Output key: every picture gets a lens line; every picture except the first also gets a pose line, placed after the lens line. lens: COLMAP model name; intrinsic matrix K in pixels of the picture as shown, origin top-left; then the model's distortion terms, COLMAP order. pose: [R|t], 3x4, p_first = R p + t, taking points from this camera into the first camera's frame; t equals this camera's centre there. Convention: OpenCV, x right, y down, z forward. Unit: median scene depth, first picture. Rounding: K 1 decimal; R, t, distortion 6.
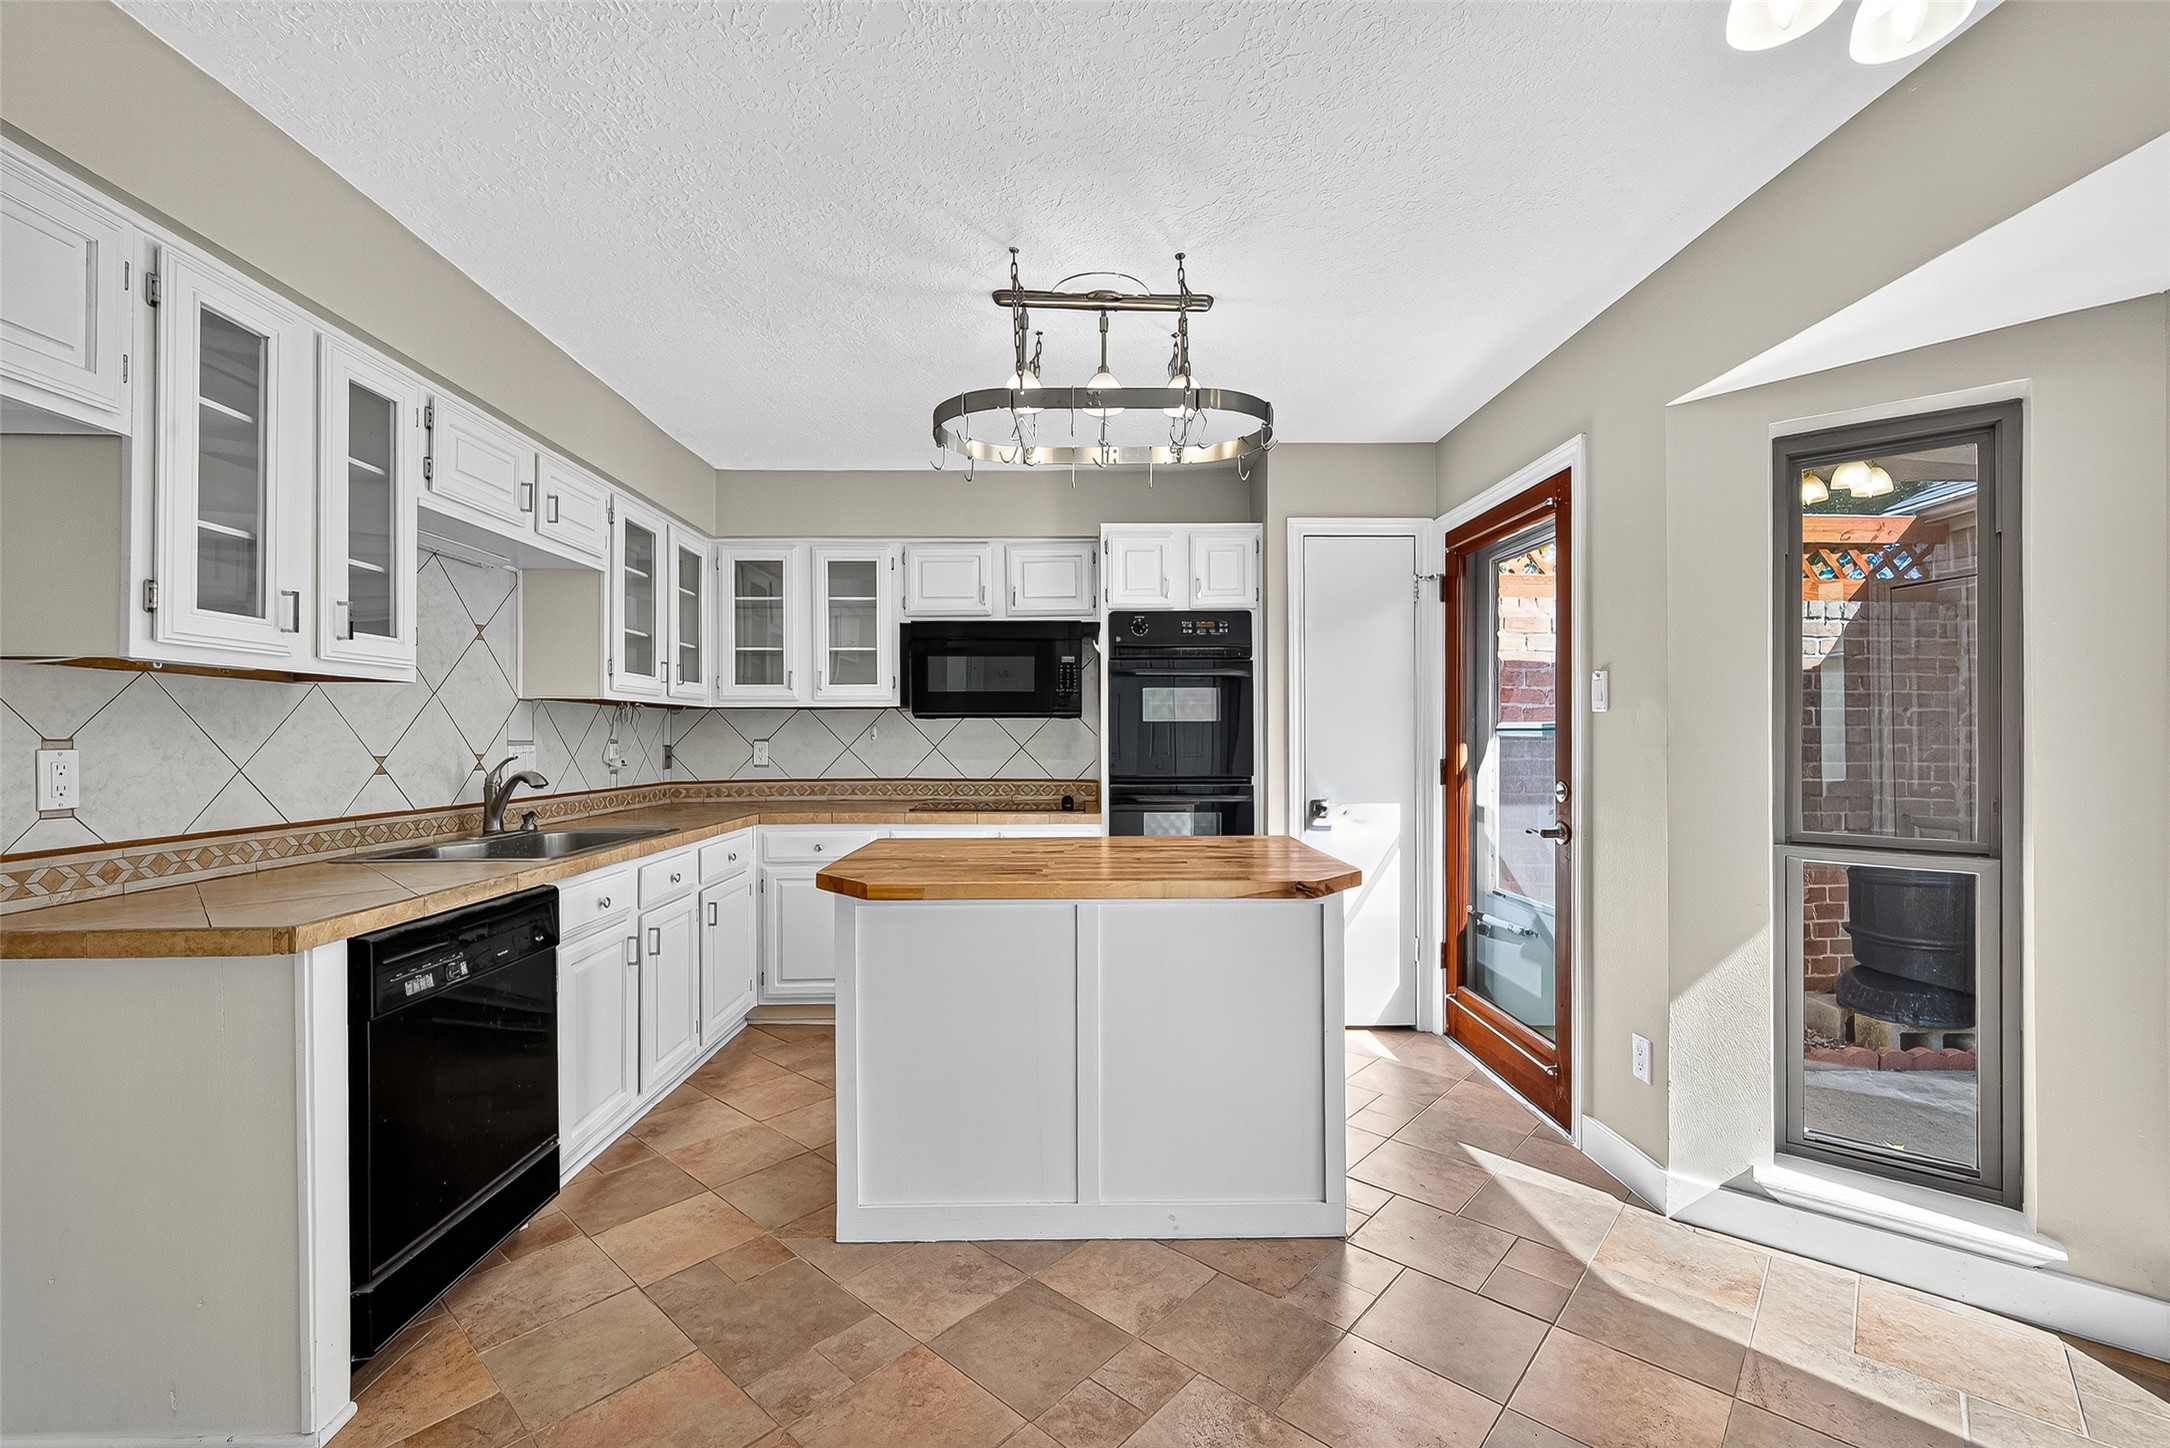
lens RADIAL K [[861.9, 0, 1094.8], [0, 861.9, 734.5], [0, 0, 1]] dist [0.000599, 0.000901]
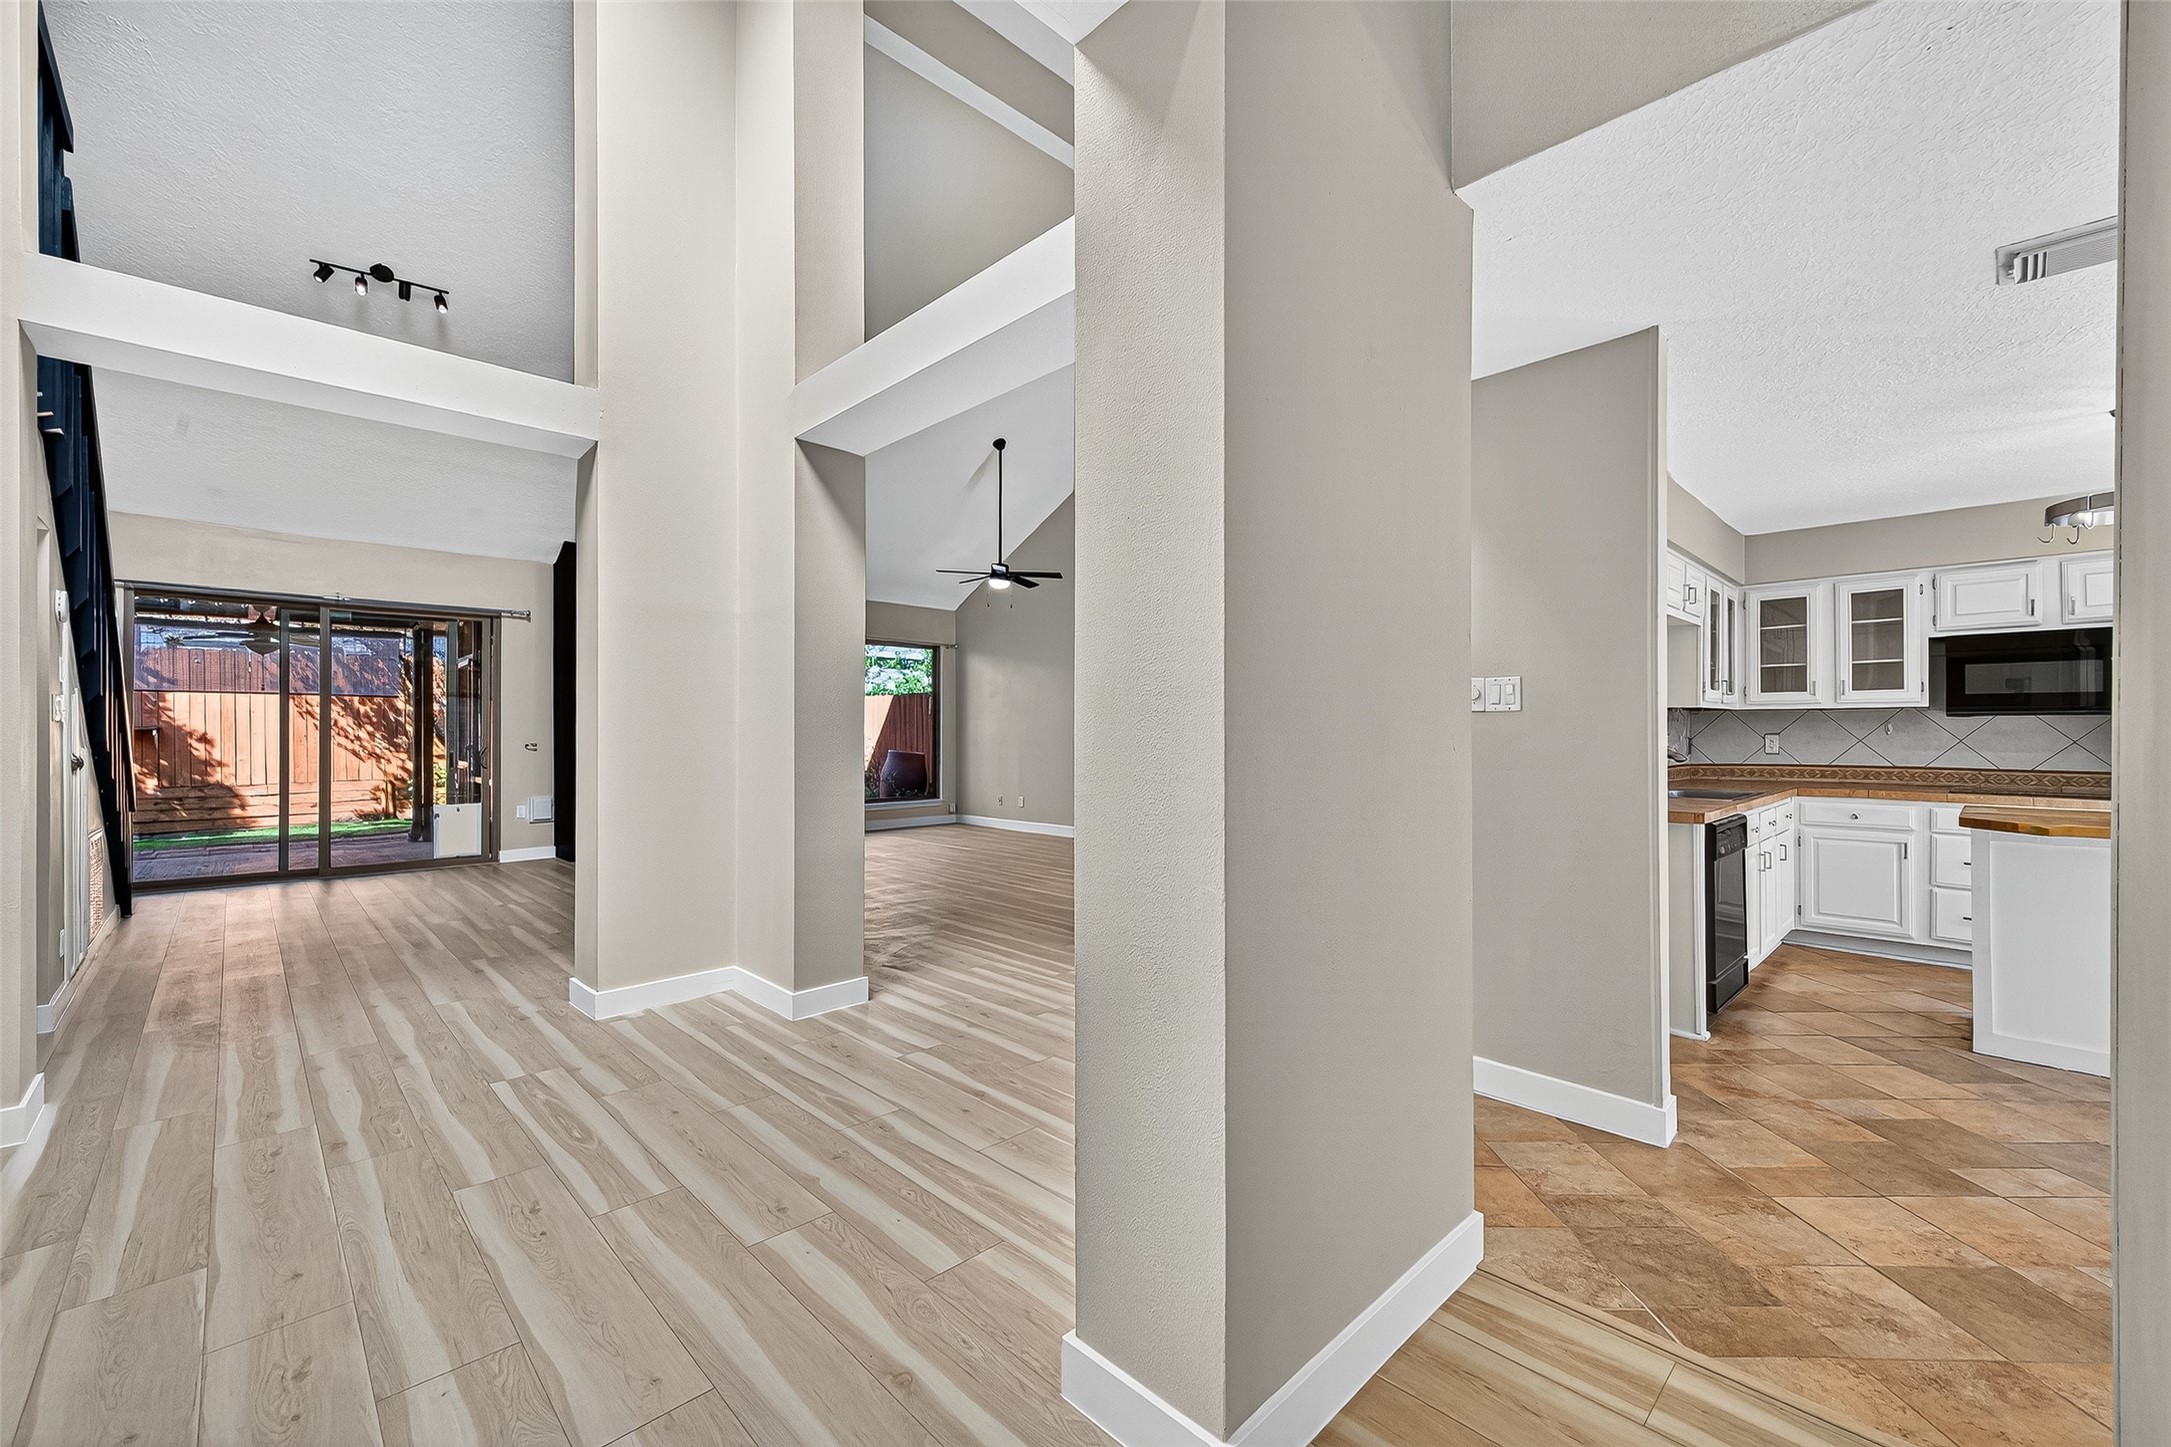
lens RADIAL K [[862.3, 0, 1121.4], [0, 862.3, 728.8], [0, 0, 1]] dist [0.000599, 0.000901]
pose [[0.679191, 0.001295, -0.733961, -0.125298], [-0.000330, 0.999999, 0.001459, -0.003716], [0.733962, -0.000749, 0.679190, -0.770516]]
